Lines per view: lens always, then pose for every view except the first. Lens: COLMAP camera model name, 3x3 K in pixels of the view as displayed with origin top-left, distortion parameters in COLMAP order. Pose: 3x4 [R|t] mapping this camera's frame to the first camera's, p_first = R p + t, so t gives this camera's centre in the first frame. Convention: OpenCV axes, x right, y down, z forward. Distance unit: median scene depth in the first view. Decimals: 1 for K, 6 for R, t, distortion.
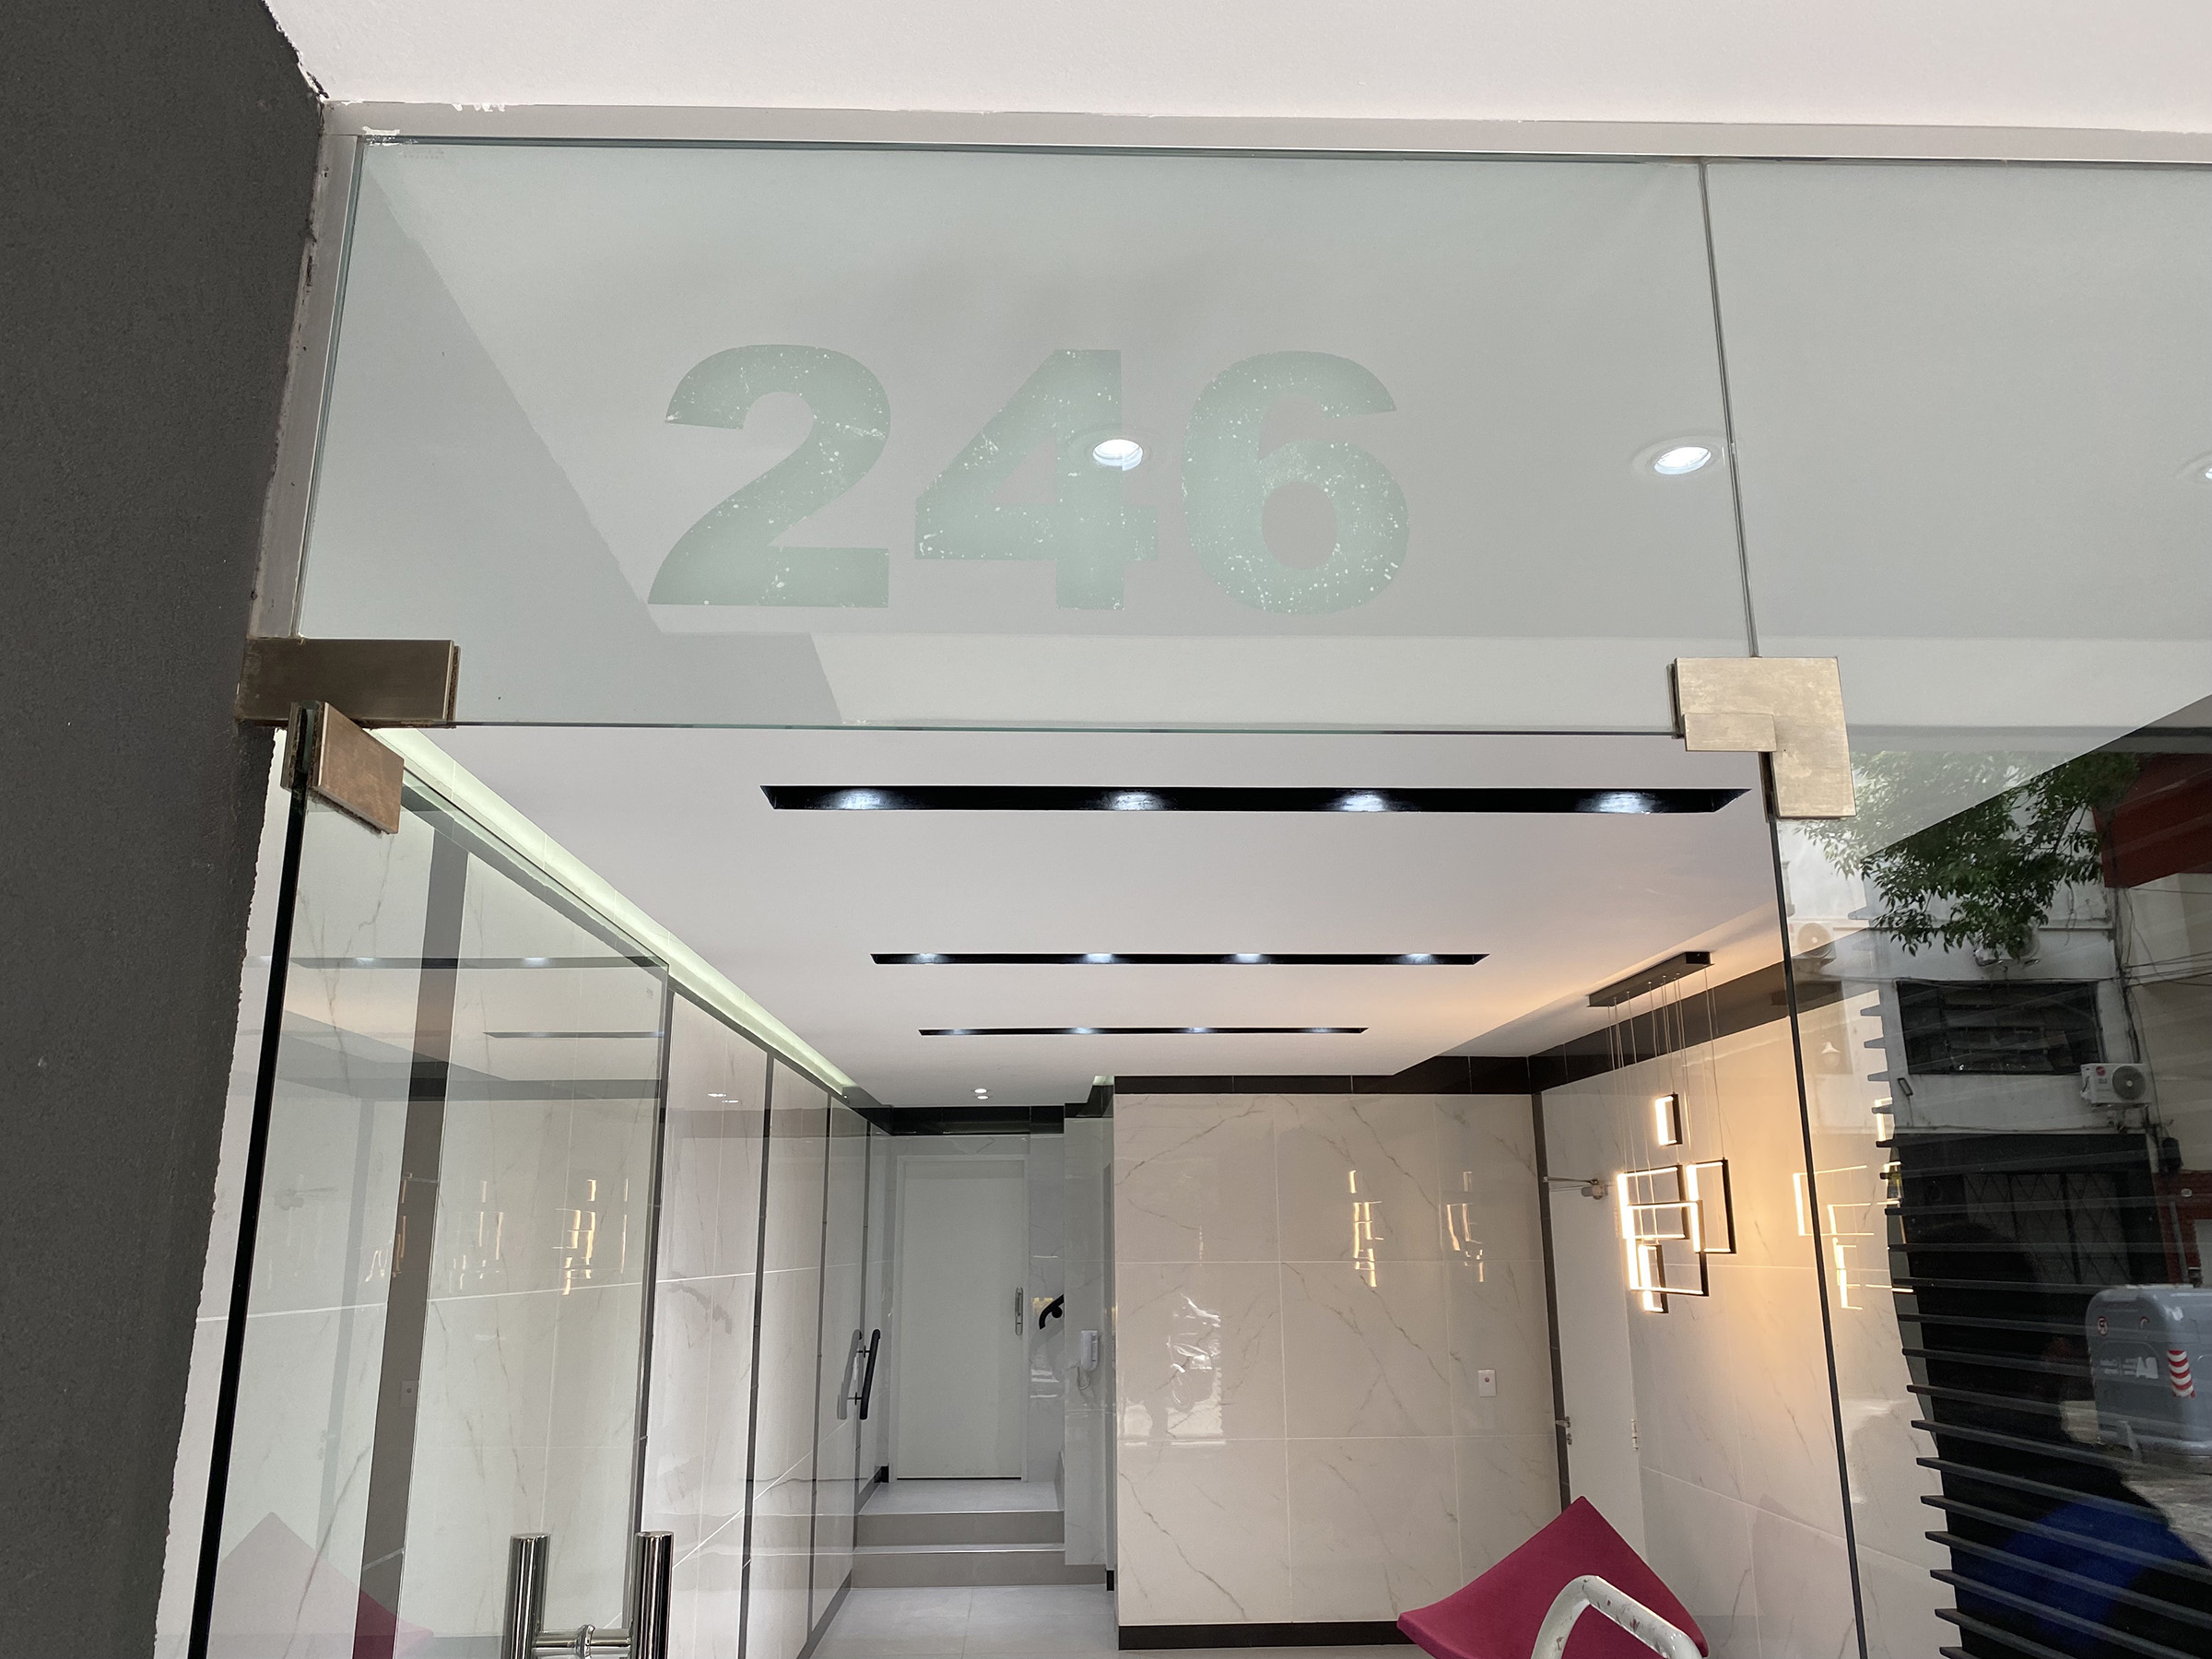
lens RADIAL K [[1681.1, 0, 1097.3], [0, 1681.1, 815.7], [0, 0, 1]] dist [0.039579, -0.046700]
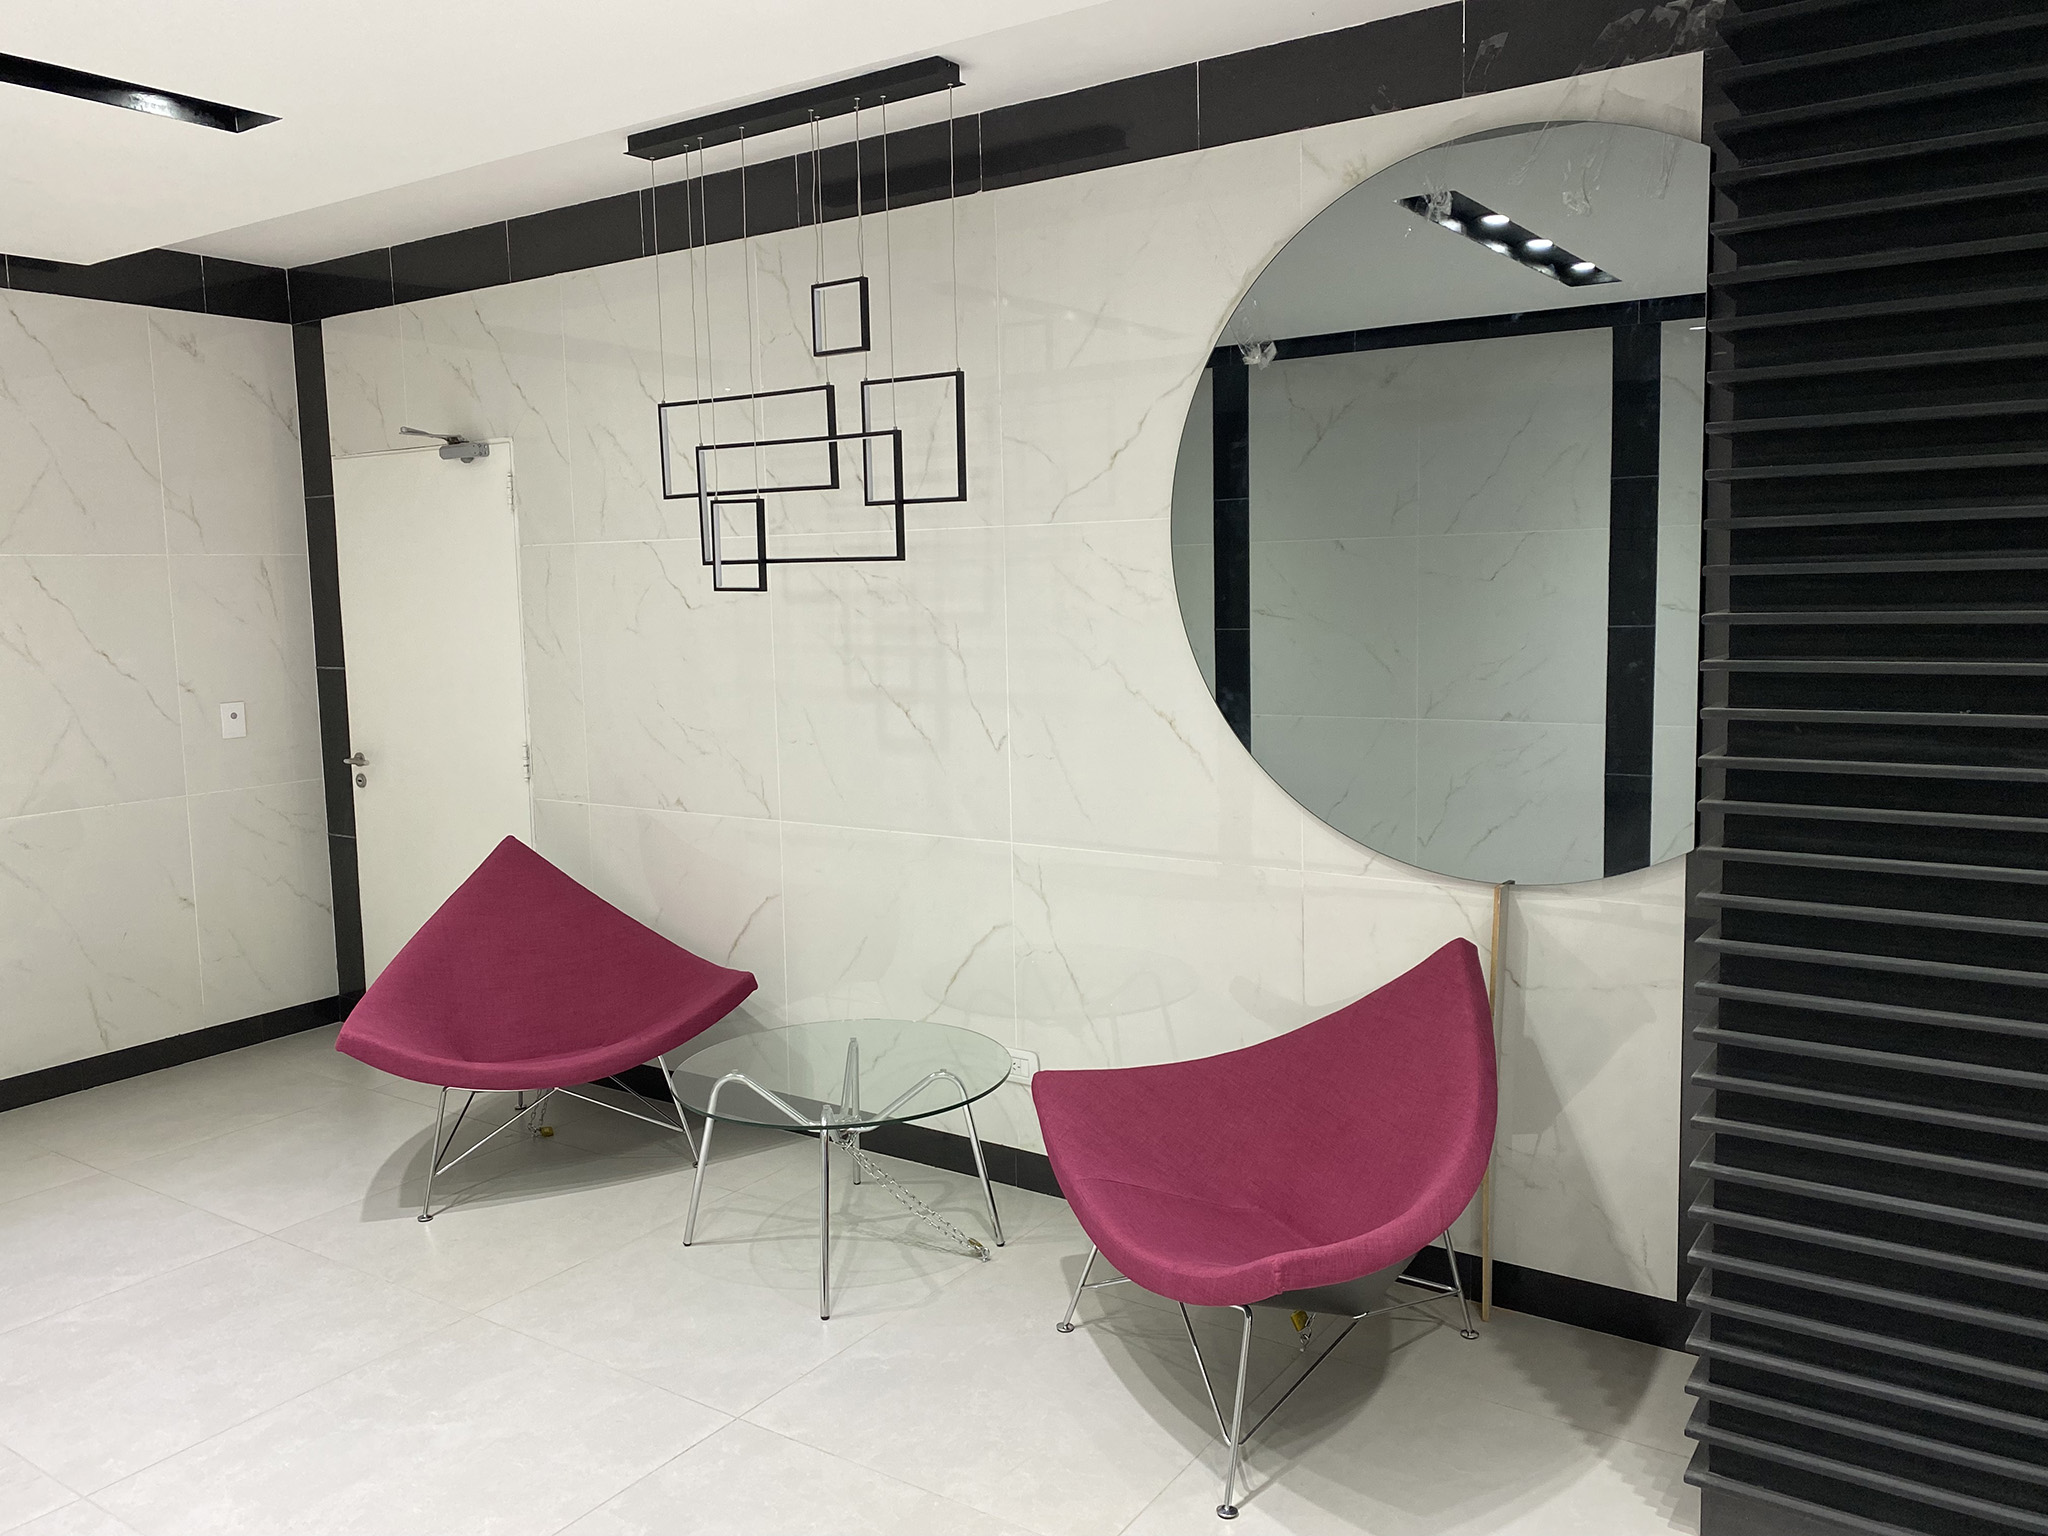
lens RADIAL K [[1556.5, 0, 1015.9], [0, 1556.5, 755.2], [0, 0, 1]] dist [0.039579, -0.046700]
pose [[0.604045, -0.090064, 0.791845, -0.100798], [-0.184310, 0.950870, 0.248749, 0.126597], [-0.775345, -0.296201, 0.557769, 0.378196]]
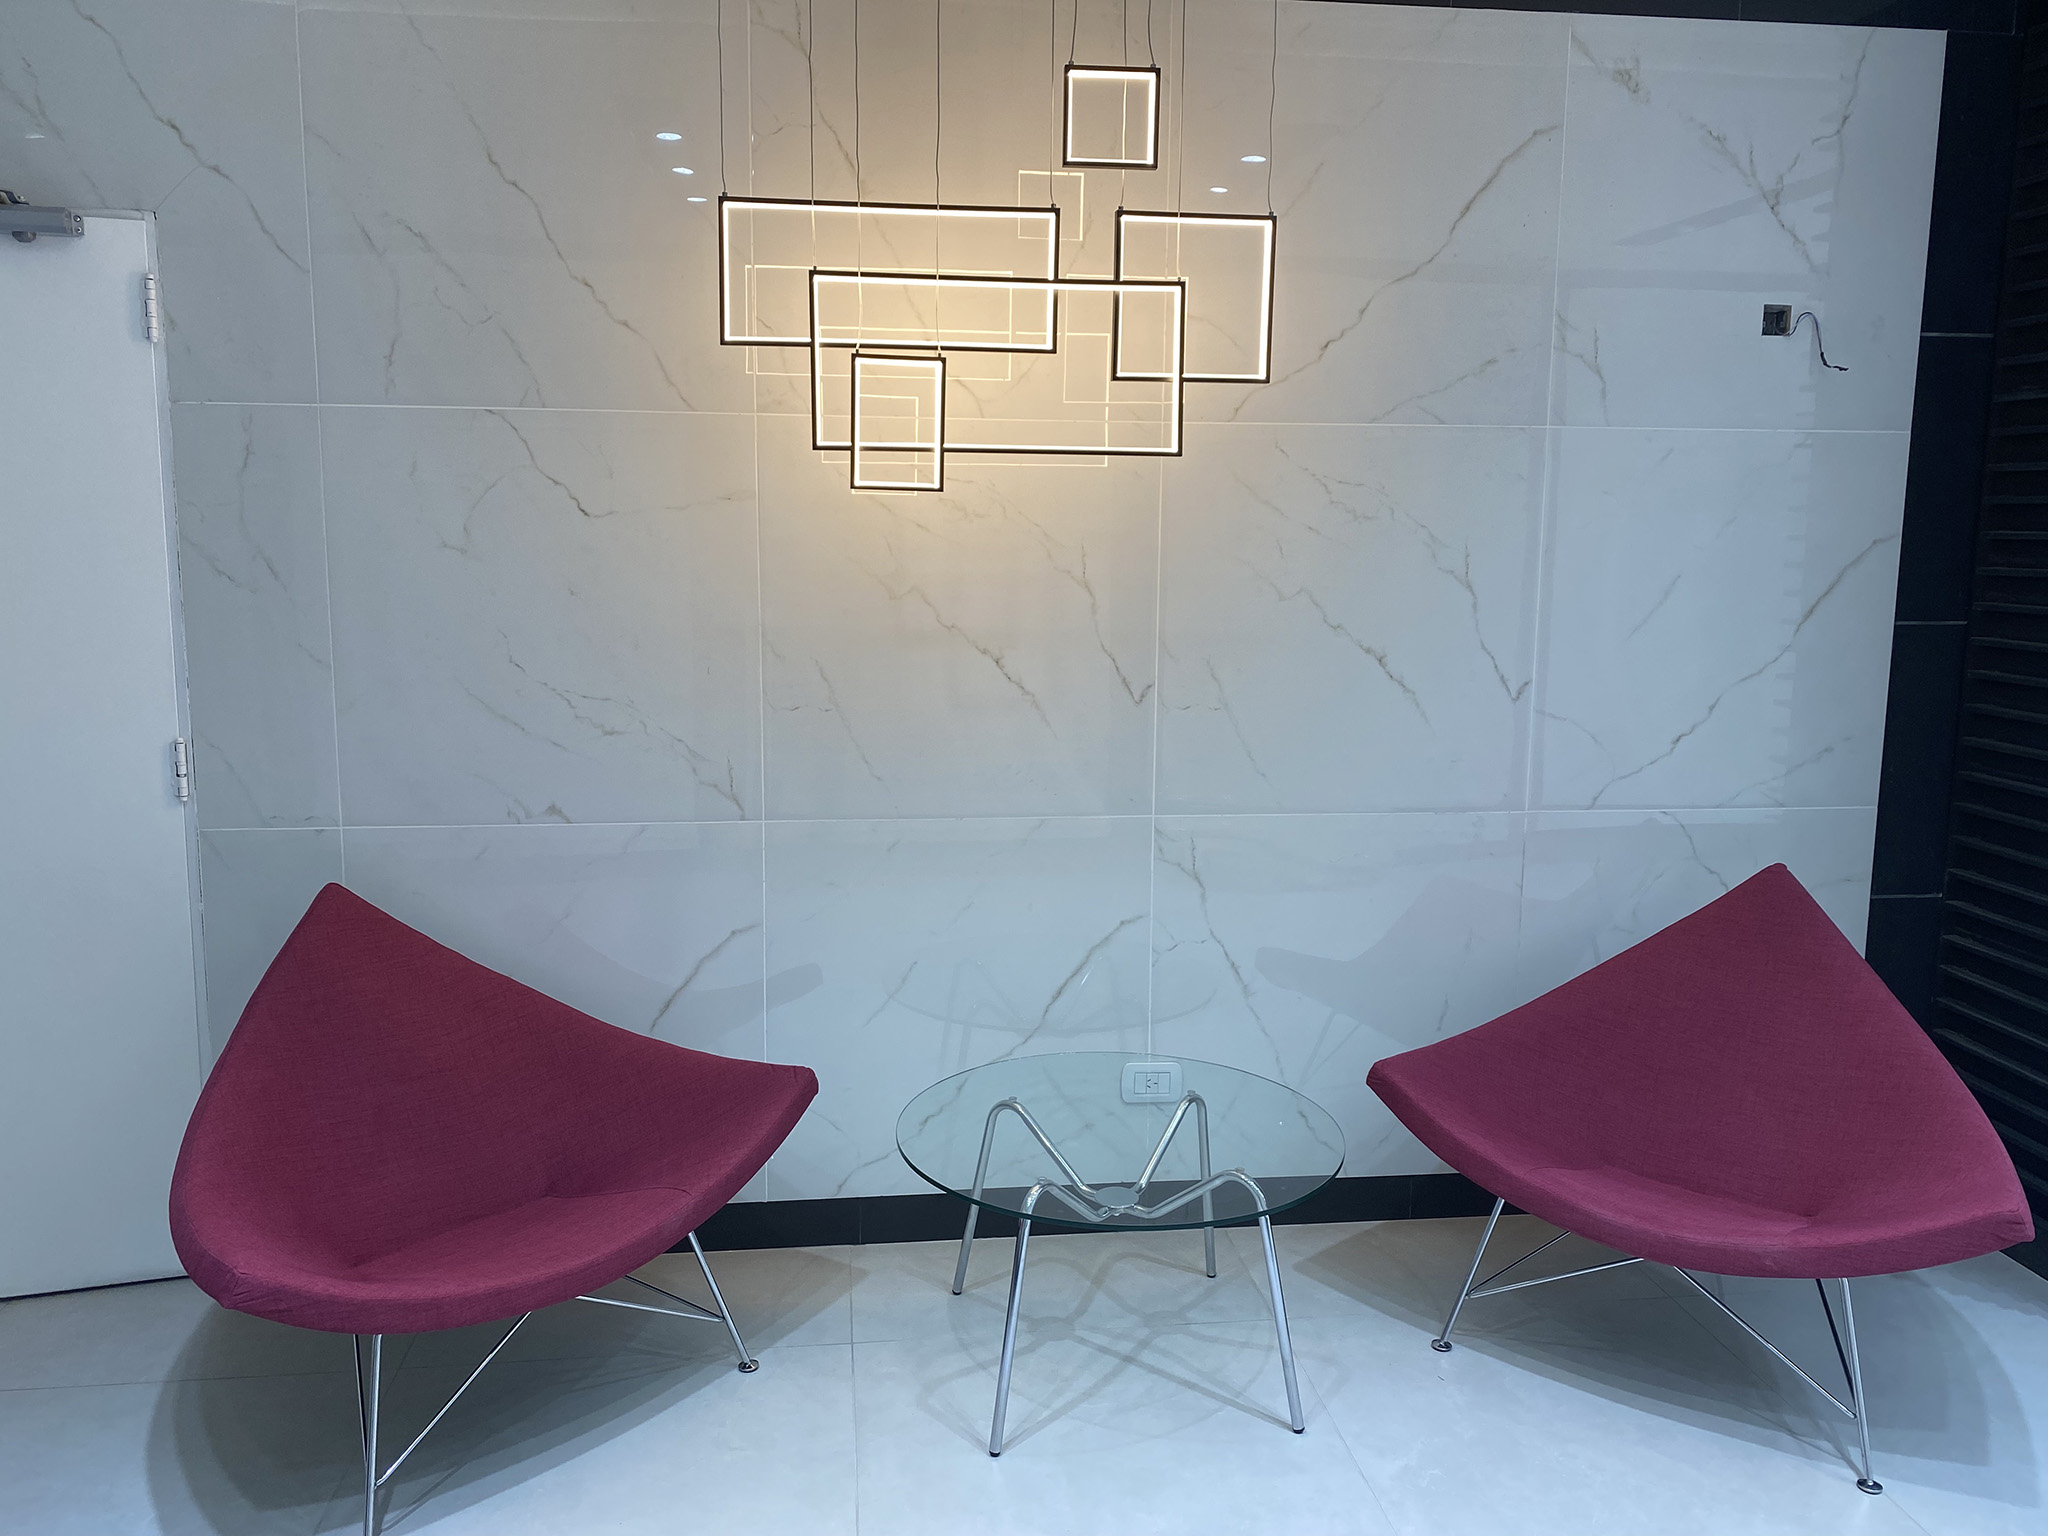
lens RADIAL K [[1556.5, 0, 1015.9], [0, 1556.5, 755.2], [0, 0, 1]] dist [0.039579, -0.046700]
pose [[-0.068137, -0.152449, 0.985960, -0.103595], [-0.257133, 0.957553, 0.130286, 0.215105], [-0.963971, -0.244646, -0.104445, 0.715371]]
